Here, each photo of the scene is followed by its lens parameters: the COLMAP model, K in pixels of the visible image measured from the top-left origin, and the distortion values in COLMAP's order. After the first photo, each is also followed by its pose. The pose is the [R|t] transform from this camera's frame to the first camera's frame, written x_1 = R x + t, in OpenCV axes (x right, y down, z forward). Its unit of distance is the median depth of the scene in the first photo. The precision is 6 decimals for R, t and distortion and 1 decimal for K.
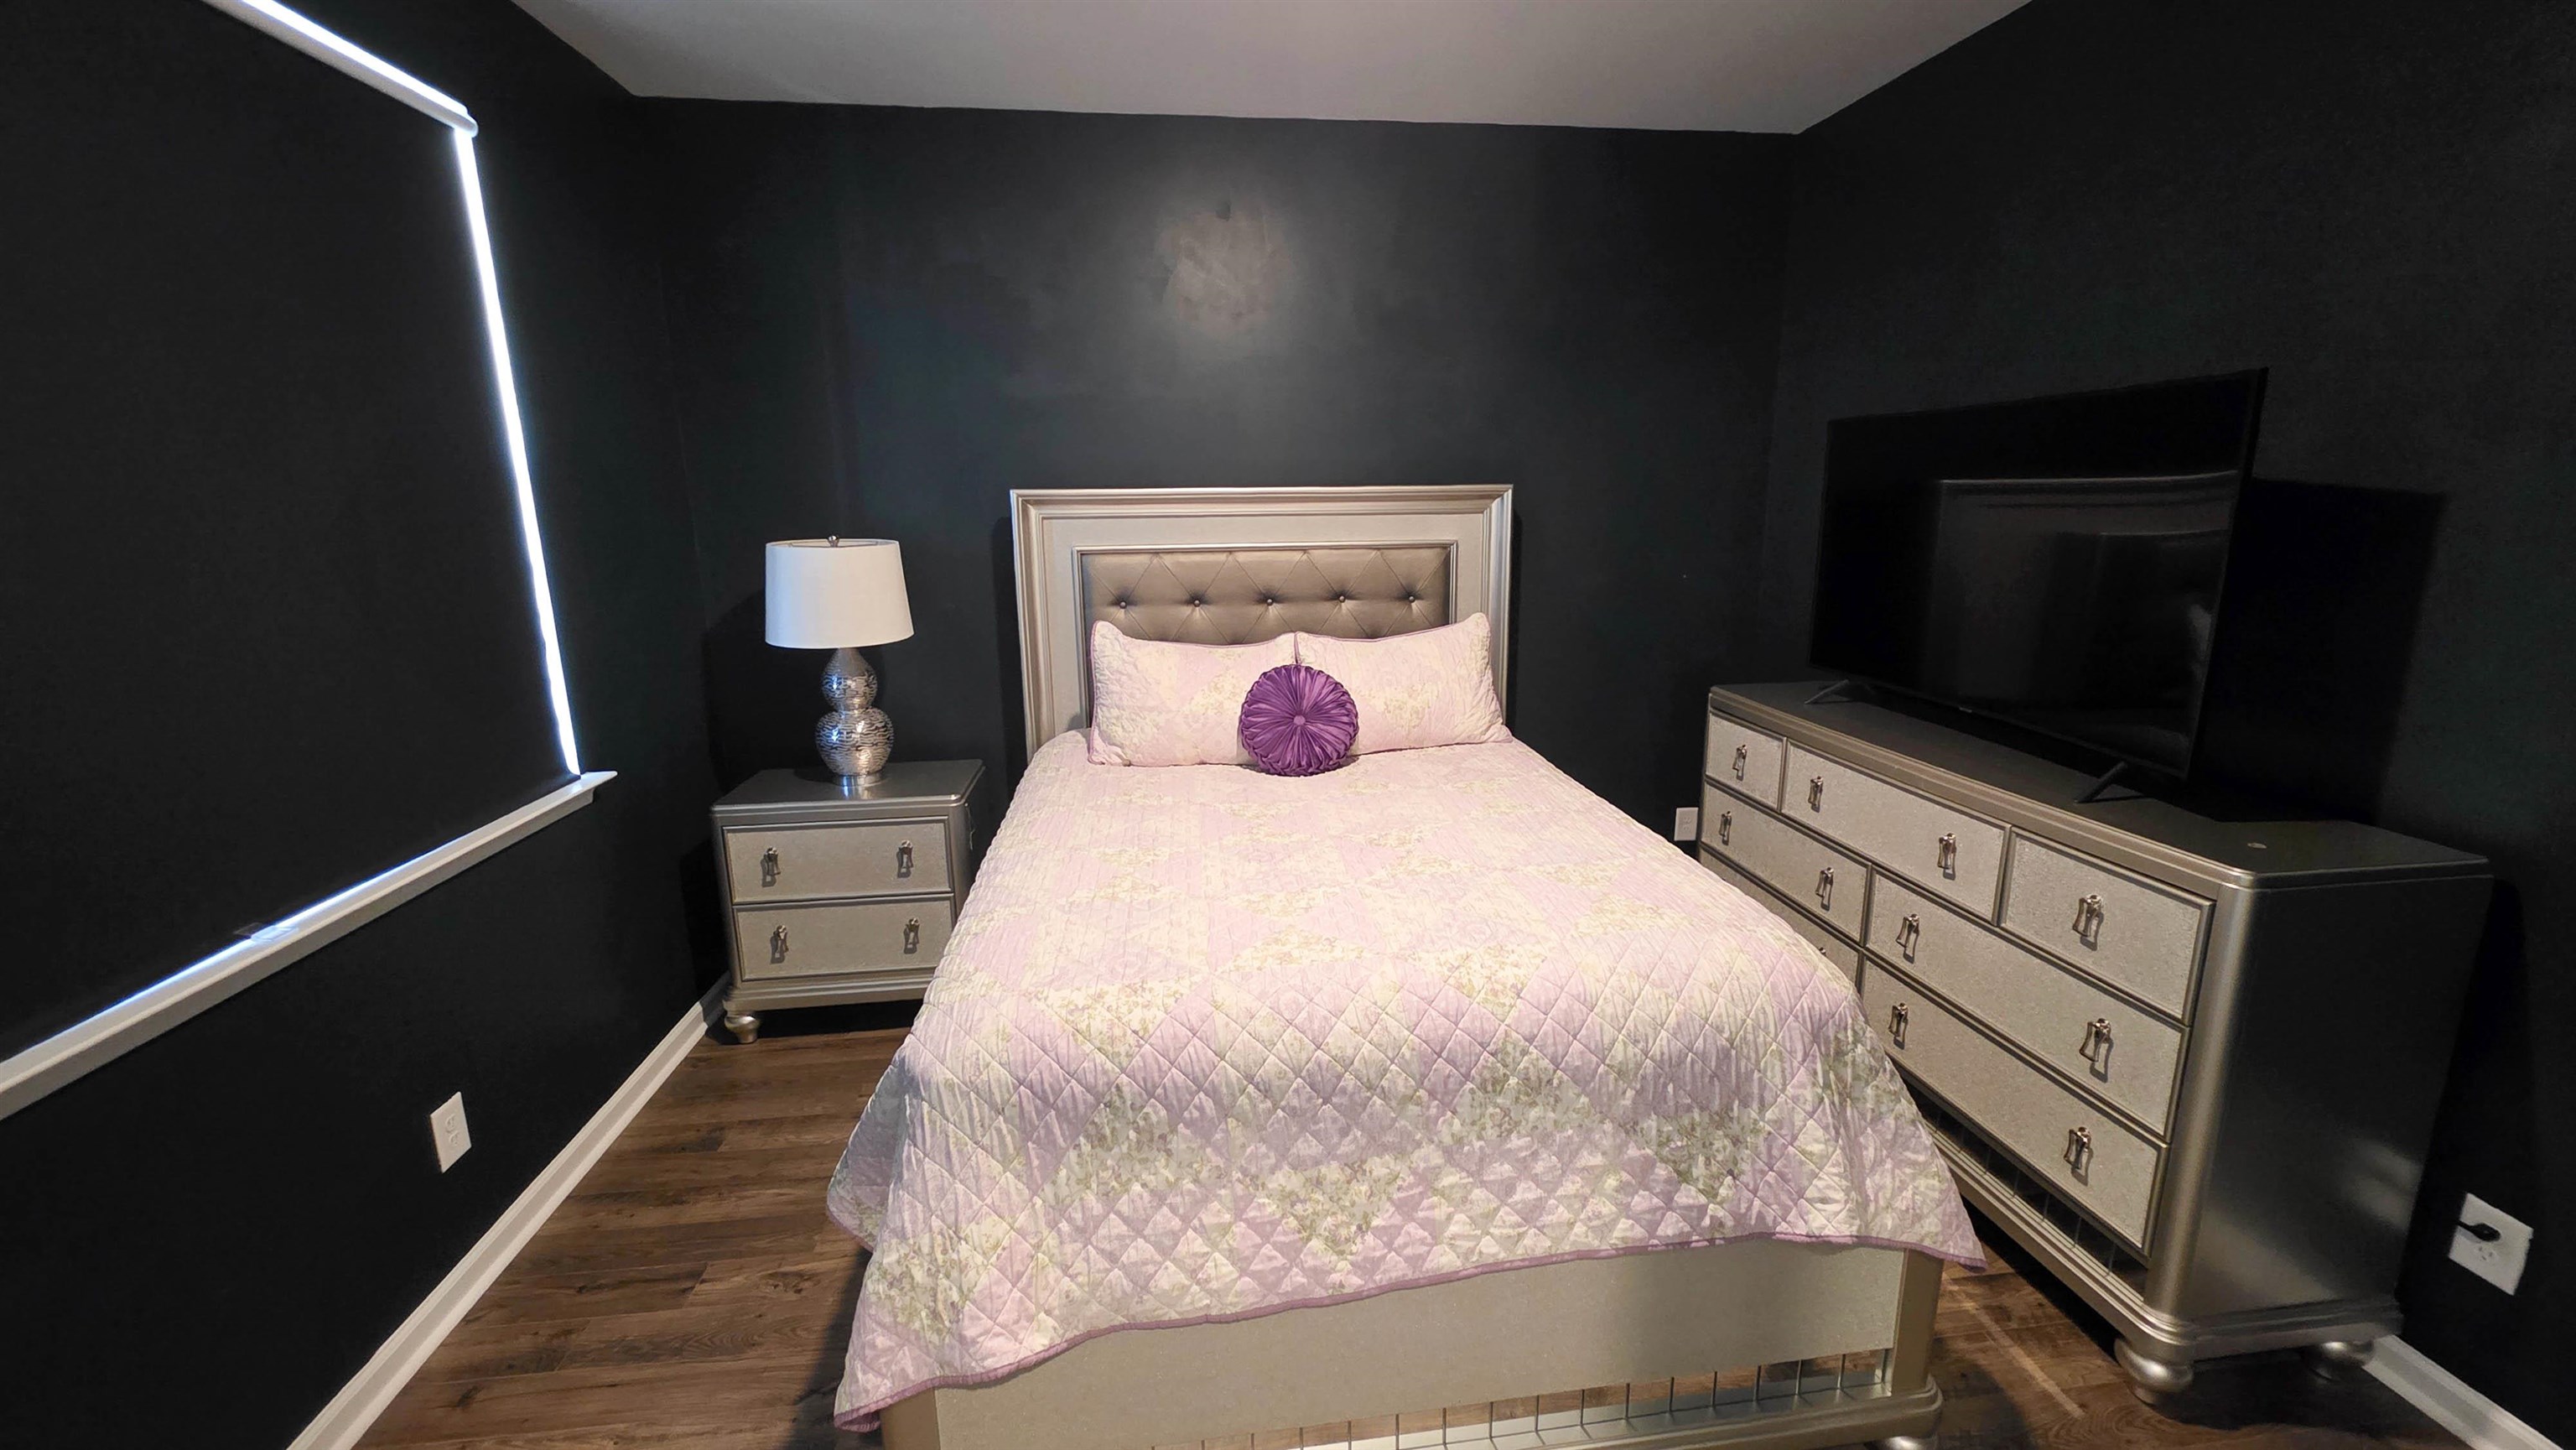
lens RADIAL K [[1032.9, 0, 1297.9], [0, 1032.9, 715.4], [0, 0, 1]] dist [0.003750, 0.000414]
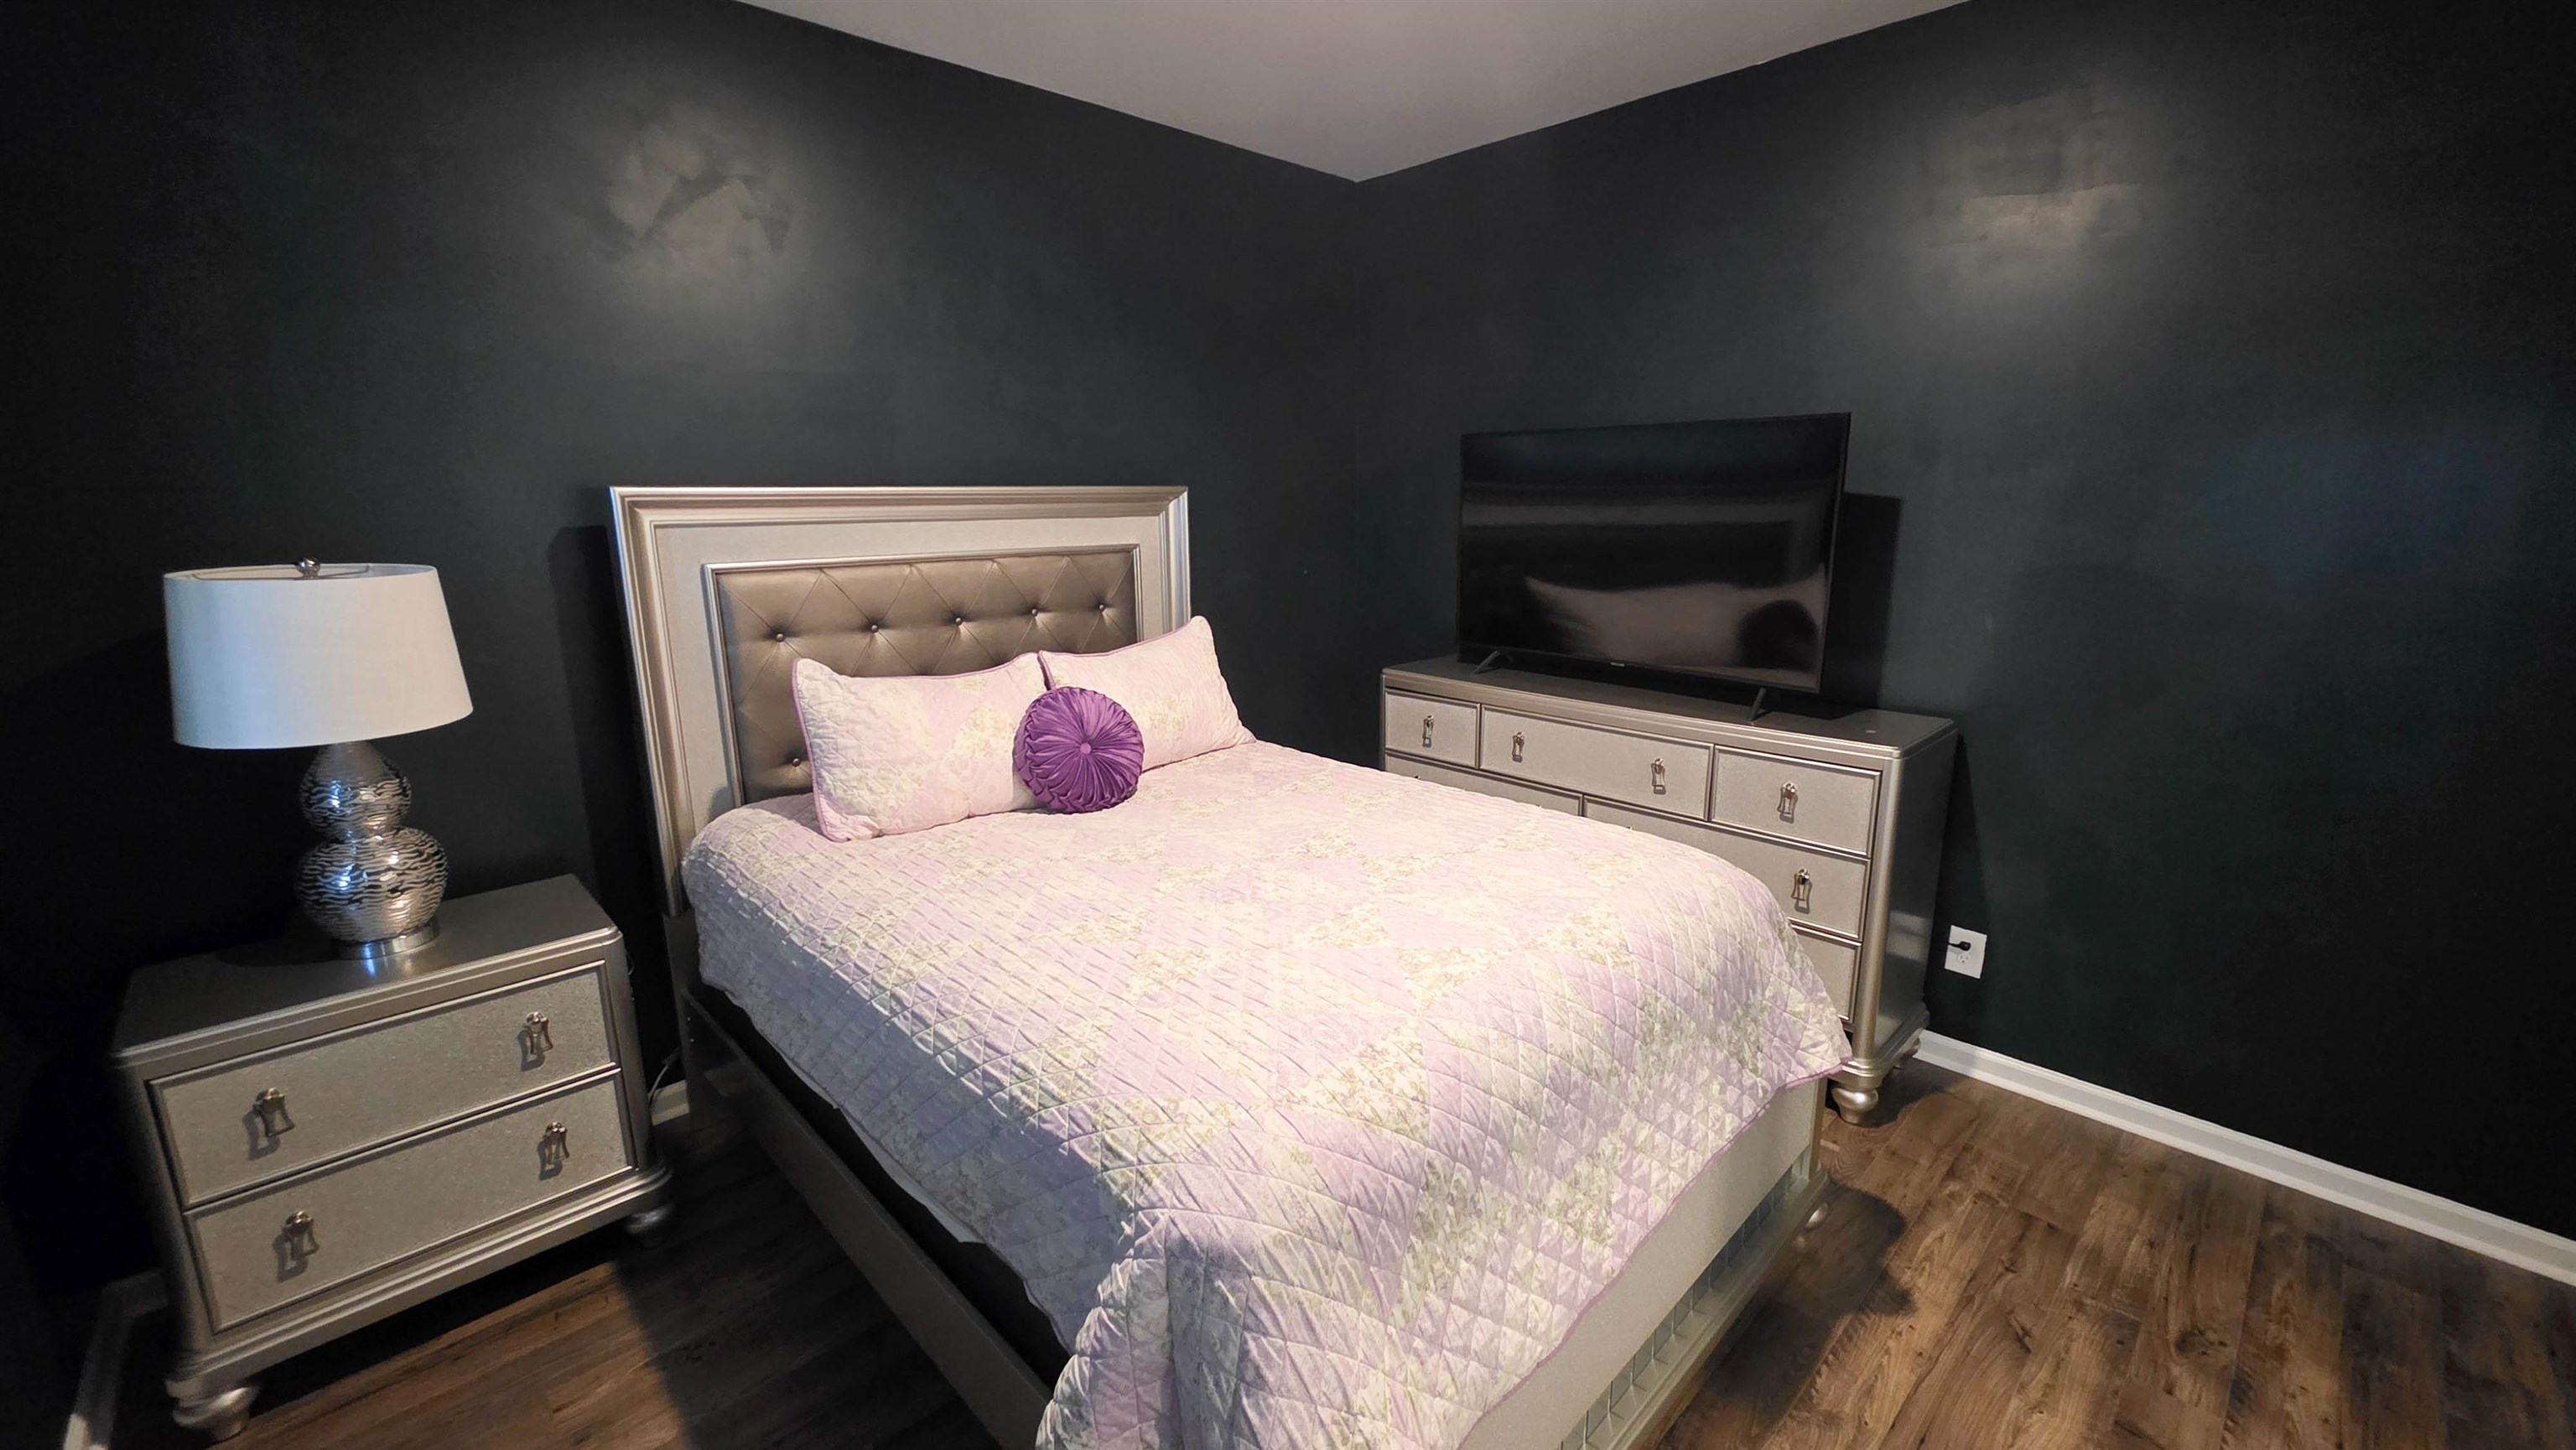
lens RADIAL K [[1032.9, 0, 1289.3], [0, 1032.9, 718.3], [0, 0, 1]] dist [0.003750, 0.000414]
pose [[0.798631, -0.123210, 0.589074, -0.517151], [0.124278, 0.991485, 0.038890, -0.046158], [-0.588849, 0.042150, 0.807143, 0.238980]]
